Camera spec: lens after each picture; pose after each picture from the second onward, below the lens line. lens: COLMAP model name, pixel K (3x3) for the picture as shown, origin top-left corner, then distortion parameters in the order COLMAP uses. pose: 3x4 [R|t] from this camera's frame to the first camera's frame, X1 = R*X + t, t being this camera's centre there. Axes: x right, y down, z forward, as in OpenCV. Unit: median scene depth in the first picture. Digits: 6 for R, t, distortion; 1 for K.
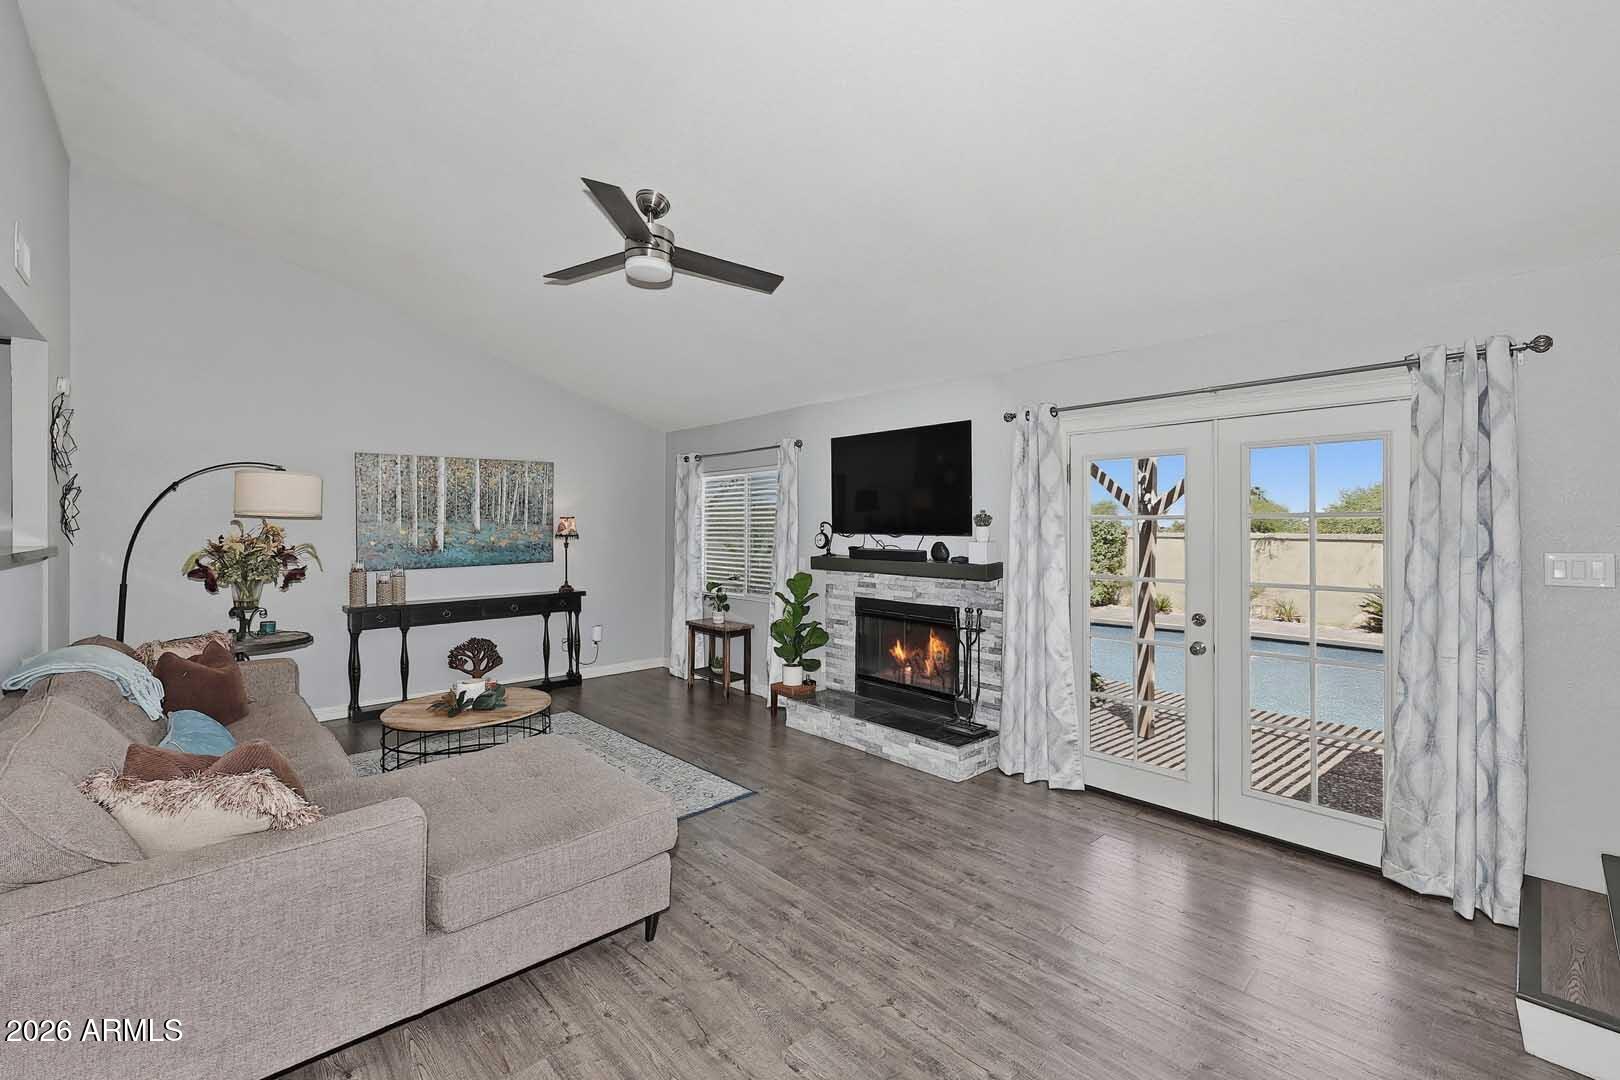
lens RADIAL K [[664.1, 0, 811.3], [0, 664.1, 529.2], [0, 0, 1]] dist [-0.002530, -0.000526]
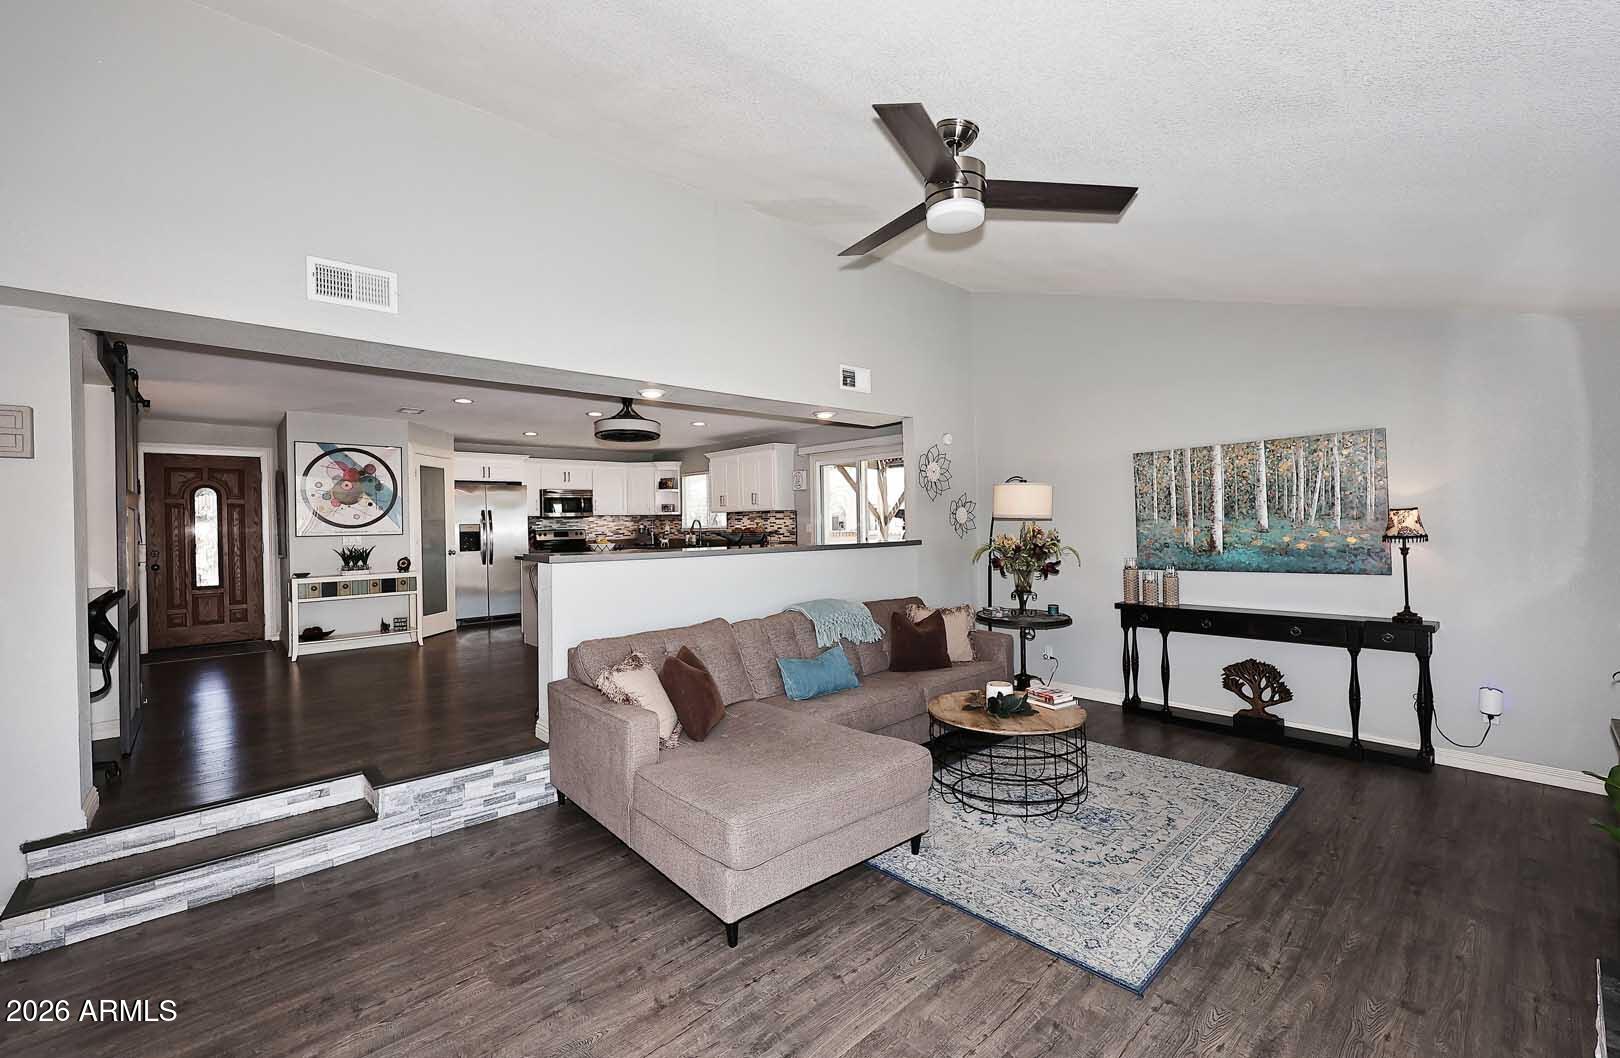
lens RADIAL K [[659.3, 0, 815.2], [0, 659.3, 526.1], [0, 0, 1]] dist [0.001372, 0.000011]
pose [[0.003093, 0.003756, -0.999988, 0.318982], [0.013749, 0.999898, 0.003799, -0.012538], [0.999901, -0.013760, 0.003041, 0.468704]]
